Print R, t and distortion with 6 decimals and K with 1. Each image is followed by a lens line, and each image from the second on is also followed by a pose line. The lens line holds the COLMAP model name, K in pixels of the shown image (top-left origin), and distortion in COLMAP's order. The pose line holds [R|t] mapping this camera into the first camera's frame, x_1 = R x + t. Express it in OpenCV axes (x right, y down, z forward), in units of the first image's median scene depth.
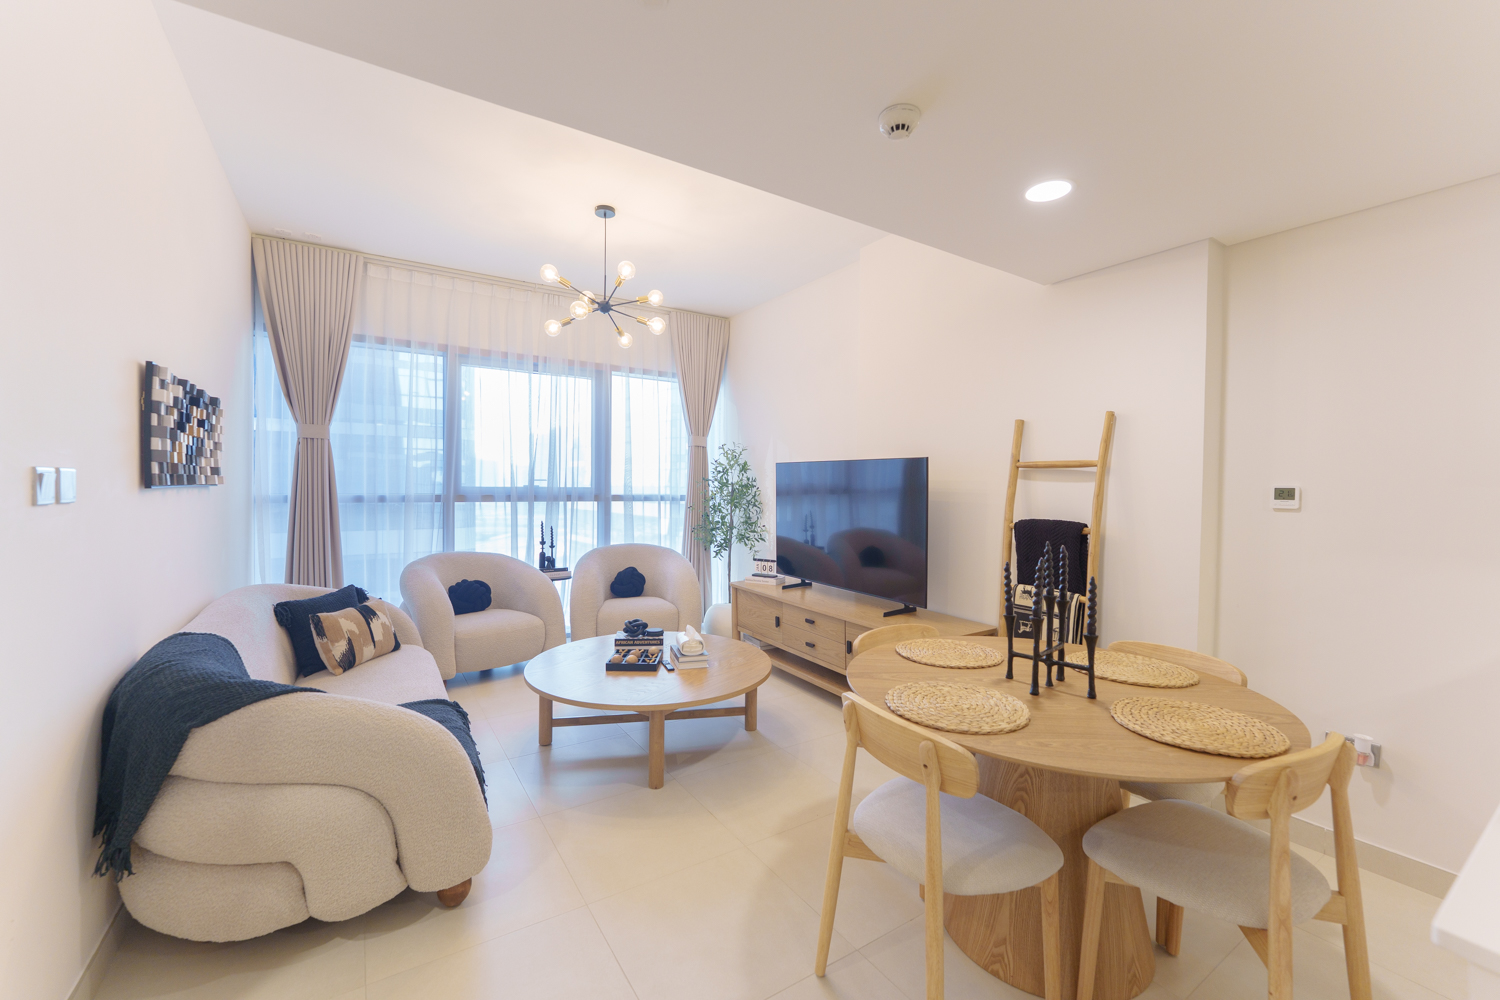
lens RADIAL K [[696.0, 0, 750.0], [0, 696.0, 500.0], [0, 0, 1]] dist [-0.001850, -0.000425]
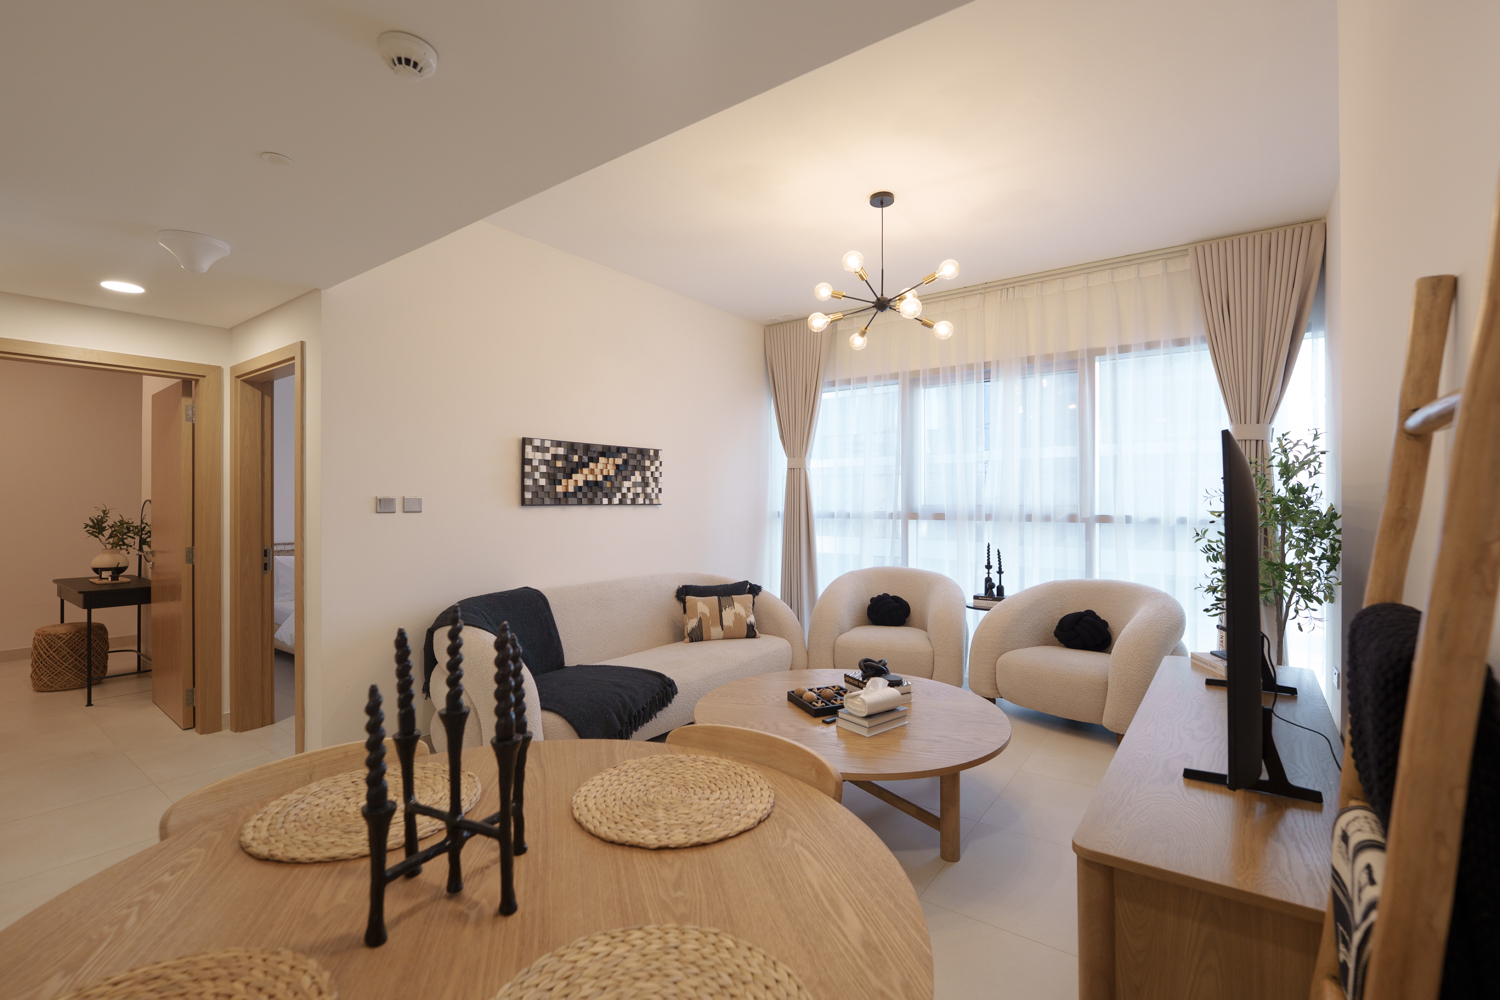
lens RADIAL K [[627.3, 0, 708.6], [0, 627.3, 500.0], [0, 0, 1]] dist [0.001654, 0.000059]
pose [[0.299665, -0.011118, -0.953980, 0.417524], [-0.016979, 0.999712, -0.016984, -0.006167], [0.953893, 0.021287, 0.299390, 0.463132]]
